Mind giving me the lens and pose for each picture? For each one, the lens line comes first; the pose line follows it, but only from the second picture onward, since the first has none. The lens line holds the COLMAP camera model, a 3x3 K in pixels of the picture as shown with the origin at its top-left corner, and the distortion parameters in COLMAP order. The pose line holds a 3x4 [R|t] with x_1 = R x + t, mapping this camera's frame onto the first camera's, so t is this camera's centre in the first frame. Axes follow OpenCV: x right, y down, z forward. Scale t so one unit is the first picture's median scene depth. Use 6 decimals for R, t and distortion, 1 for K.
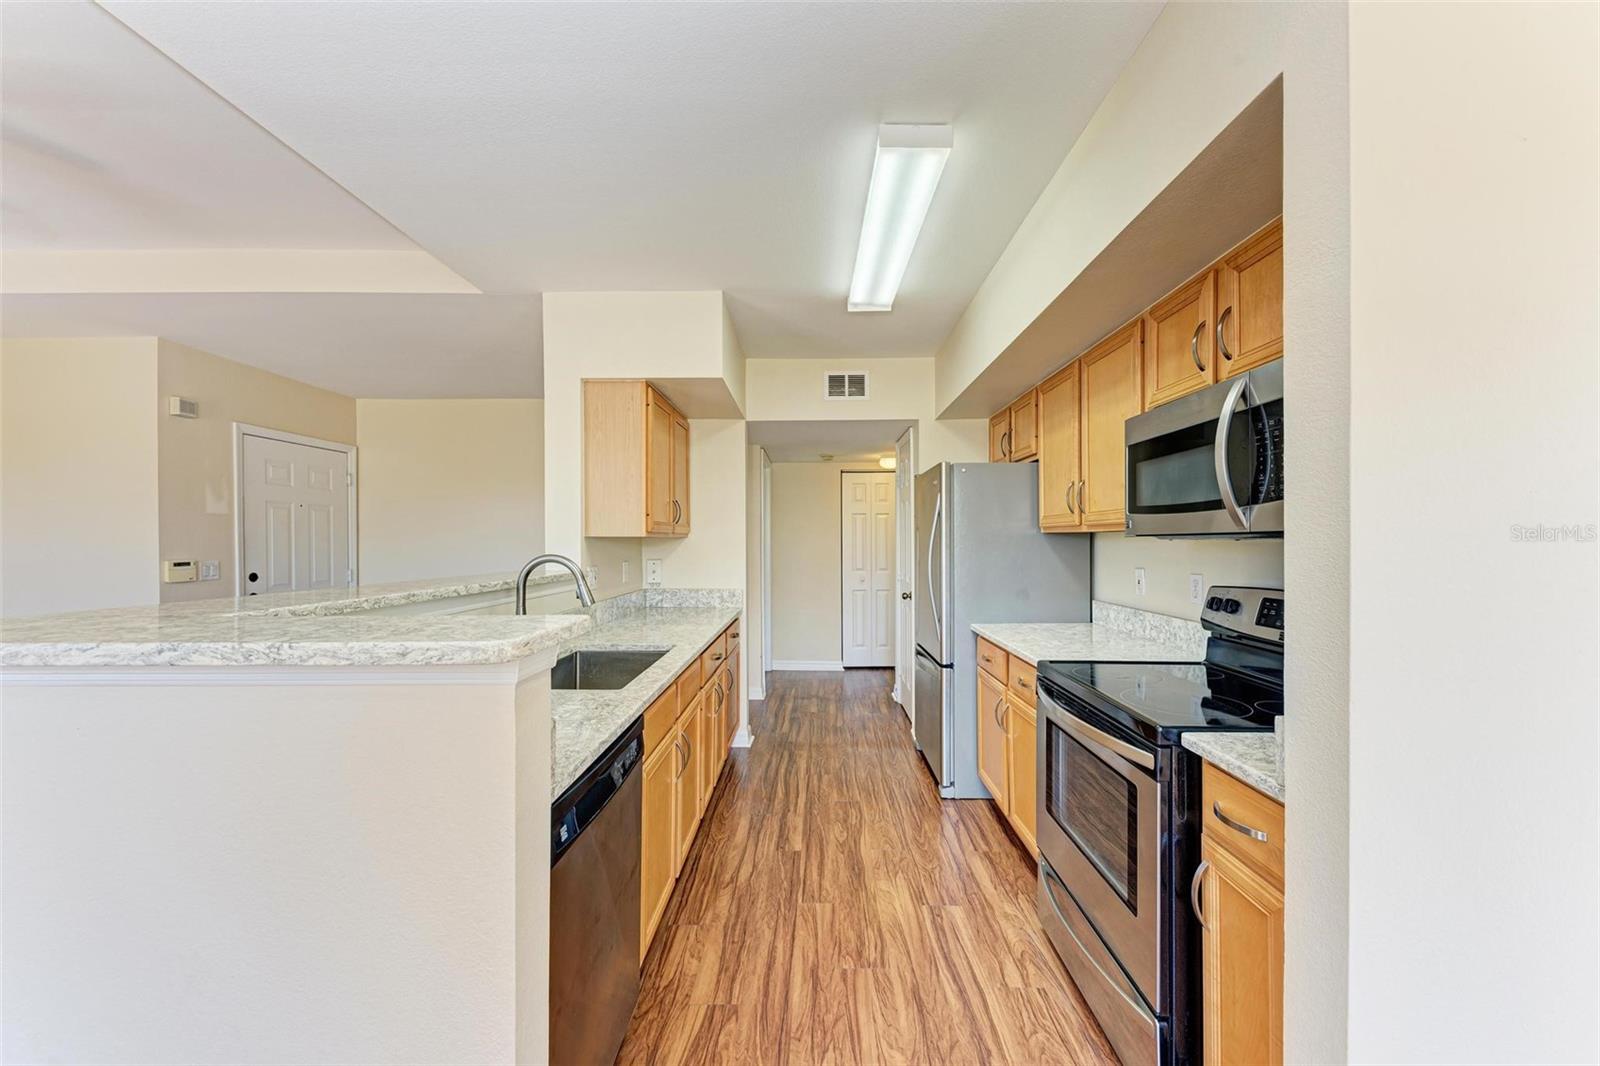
lens RADIAL K [[609.3, 0, 809.1], [0, 609.3, 537.0], [0, 0, 1]] dist [0.012636, -0.002439]
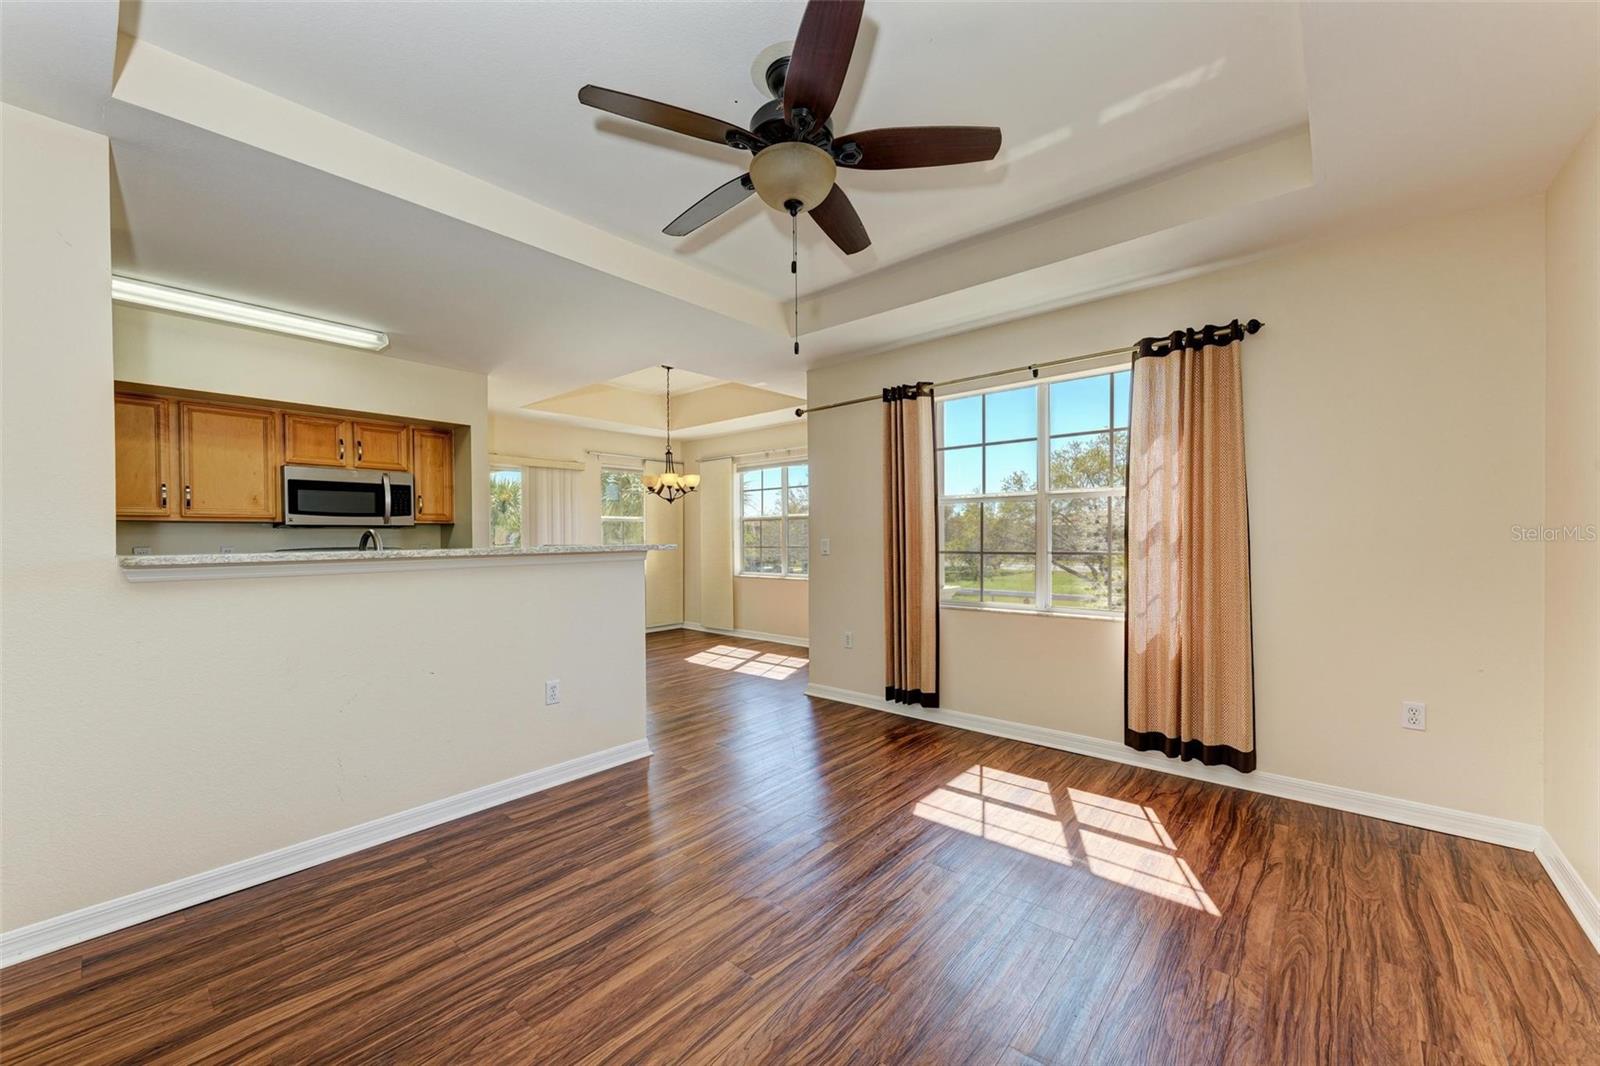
lens RADIAL K [[609.3, 0, 813.9], [0, 609.3, 543.0], [0, 0, 1]] dist [0.012636, -0.002439]
pose [[-0.768727, 0.006130, 0.639548, -1.350293], [0.007498, 0.999972, -0.000572, 0.046428], [-0.639534, 0.004355, -0.768751, 0.947498]]
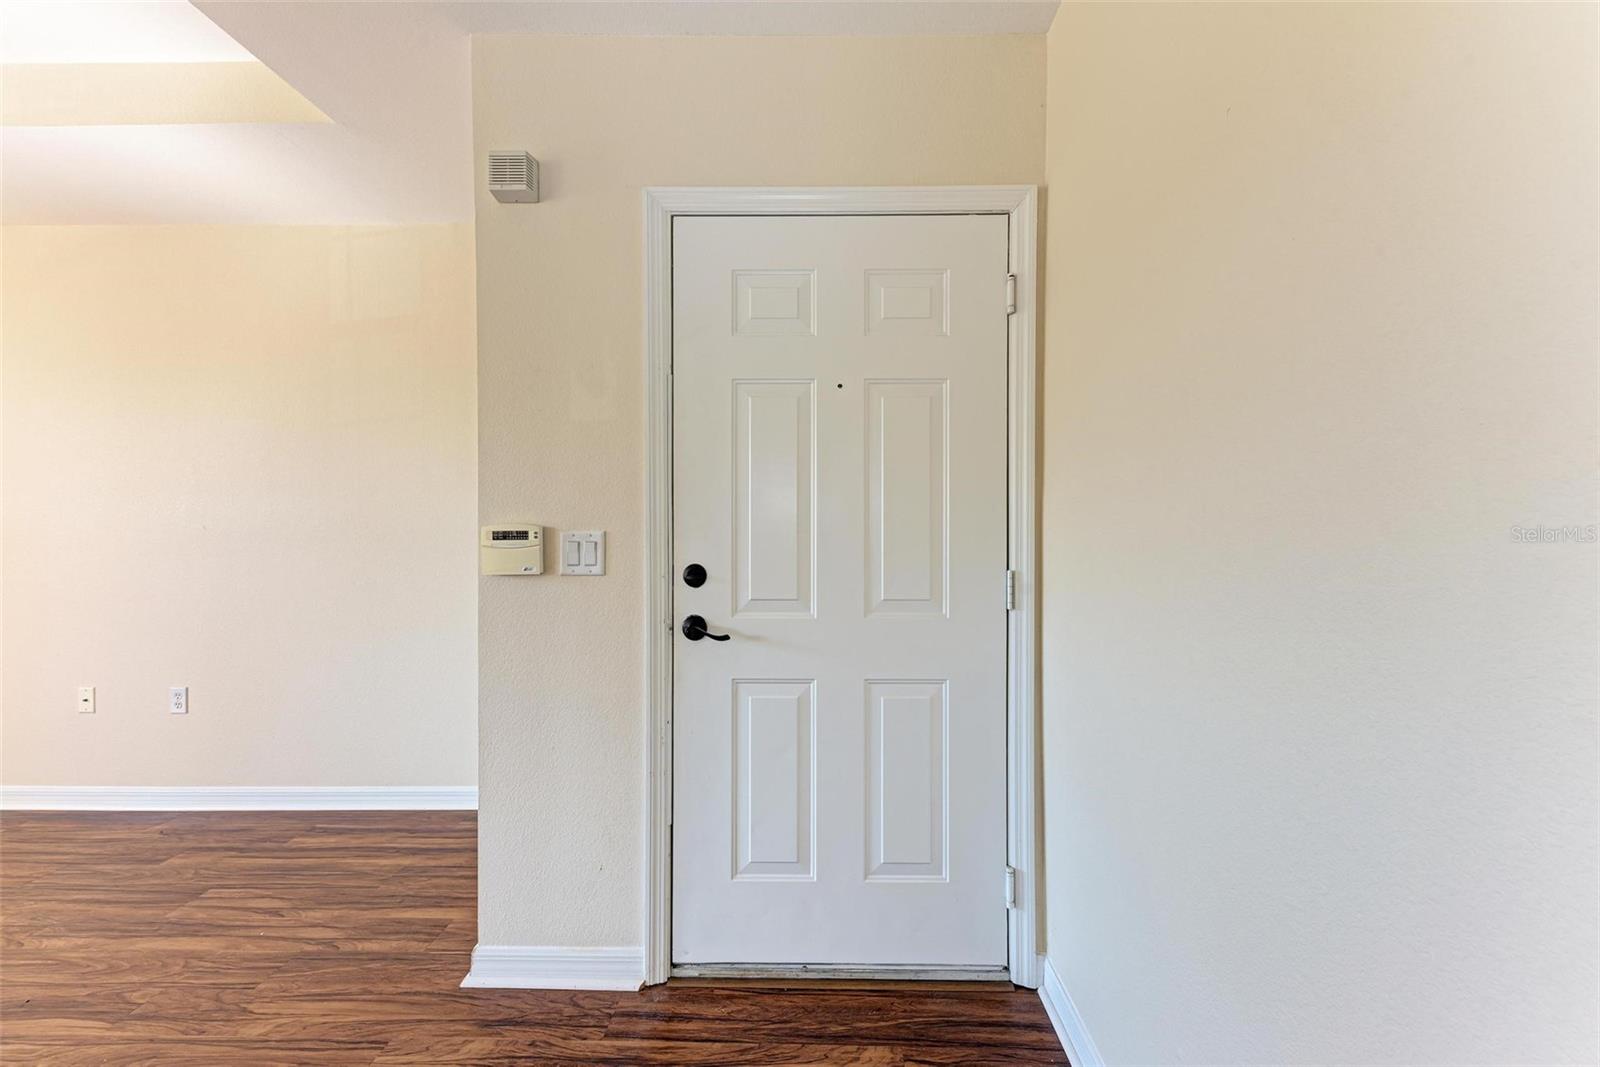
lens RADIAL K [[609.3, 0, 802.3], [0, 609.3, 527.0], [0, 0, 1]] dist [0.012636, -0.002439]
pose [[0.003174, 0.006103, -0.999976, -0.681519], [0.004404, 0.999972, 0.006117, 0.042325], [0.999985, -0.004423, 0.003147, 1.409827]]
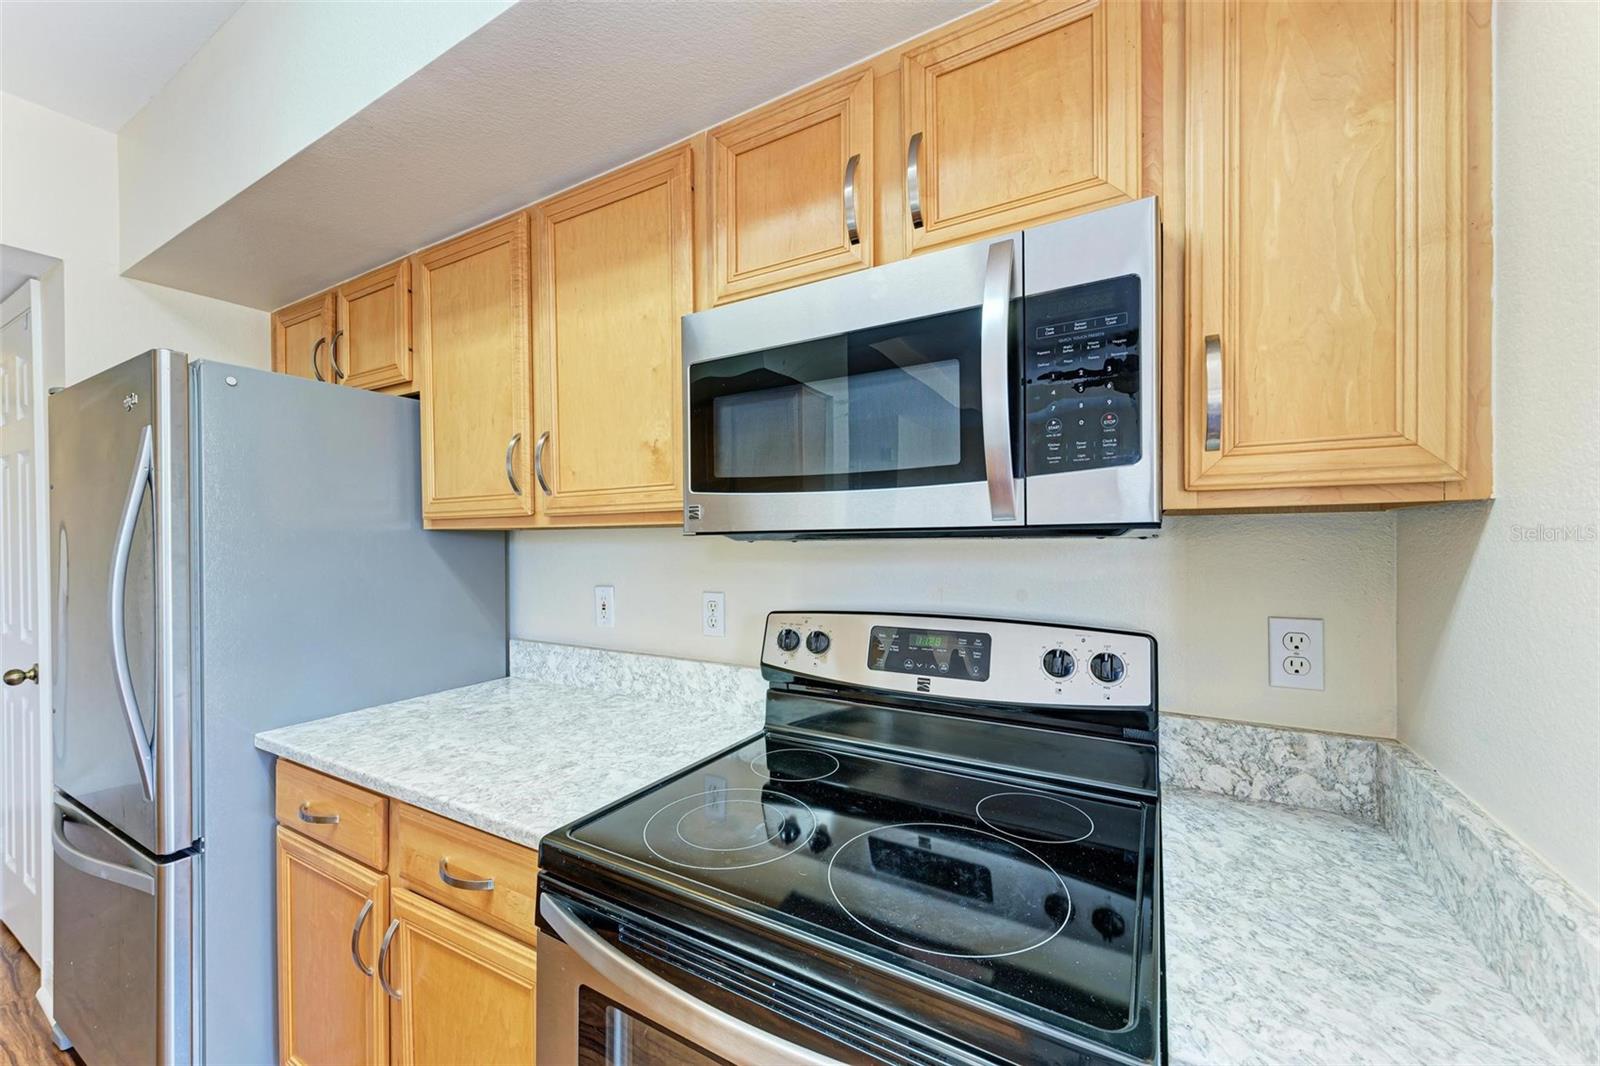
lens RADIAL K [[609.3, 0, 802.0], [0, 609.3, 542.7], [0, 0, 1]] dist [0.012636, -0.002439]
pose [[0.487665, -0.003263, 0.873025, 0.068789], [-0.000421, 0.999992, 0.003973, 0.002519], [-0.873031, -0.002305, 0.487660, 0.431274]]
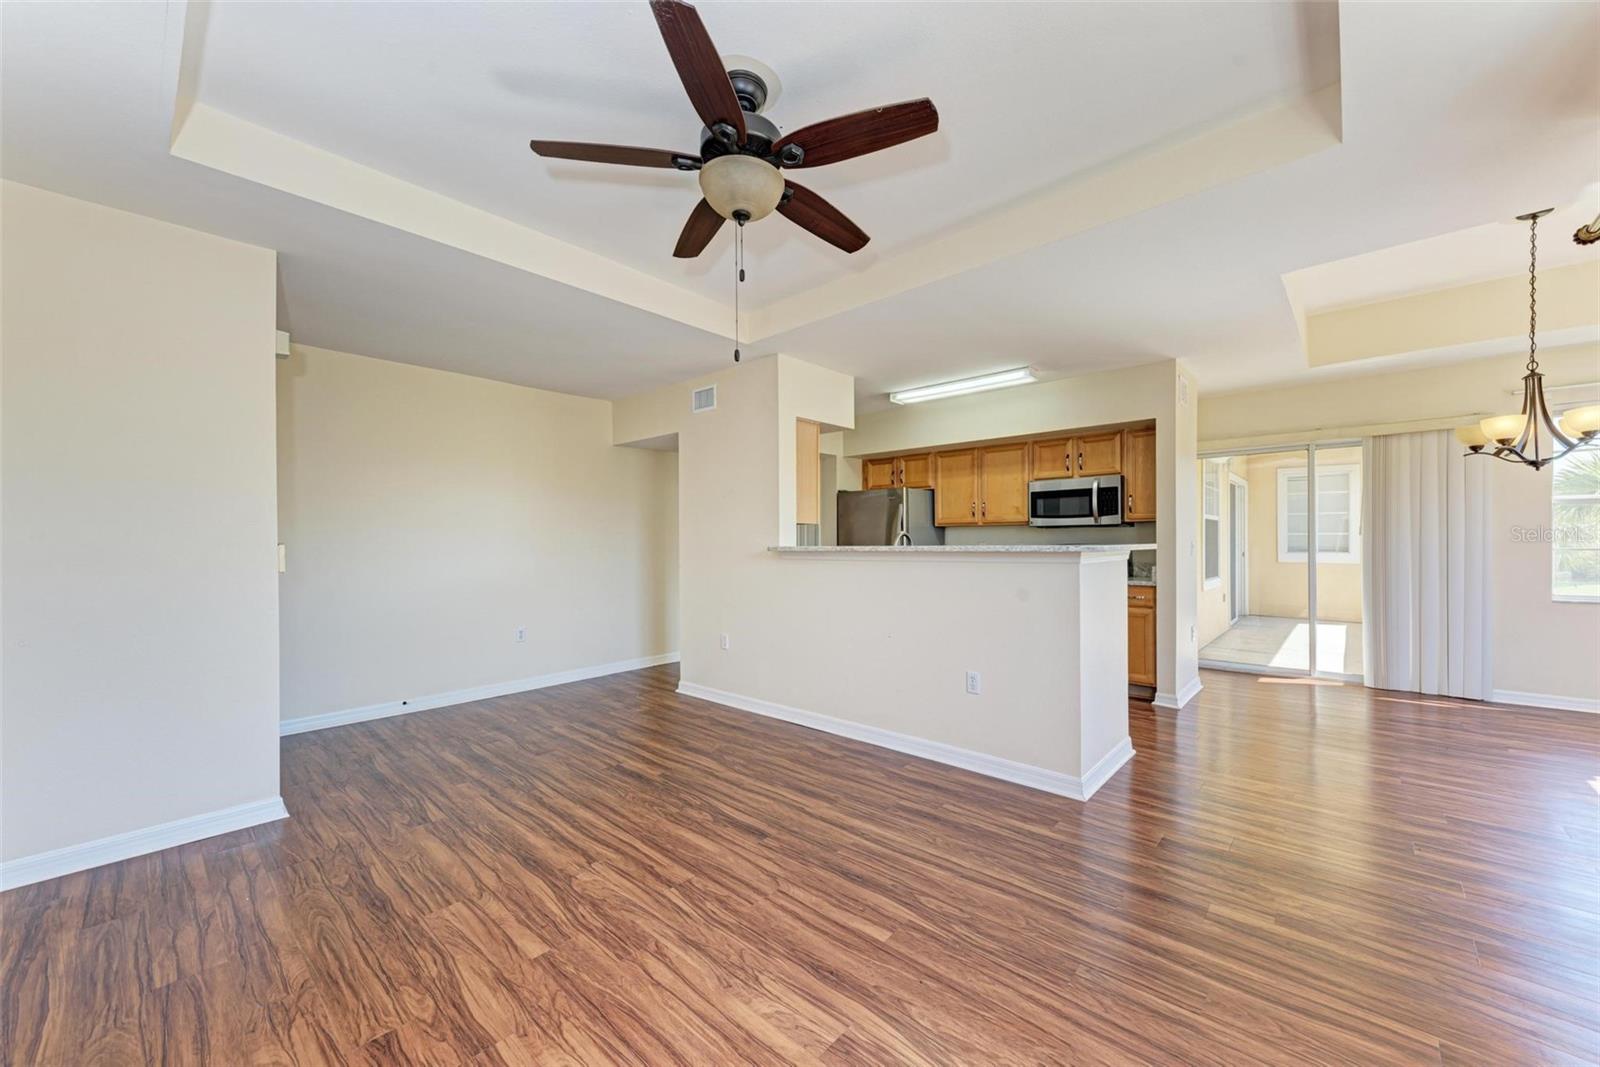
lens RADIAL K [[609.3, 0, 799.1], [0, 609.3, 541.3], [0, 0, 1]] dist [0.012636, -0.002439]
pose [[0.668385, 0.001421, 0.743814, -1.373482], [-0.003957, 0.999991, 0.001645, 0.040804], [-0.743805, -0.004043, 0.668384, -0.007819]]
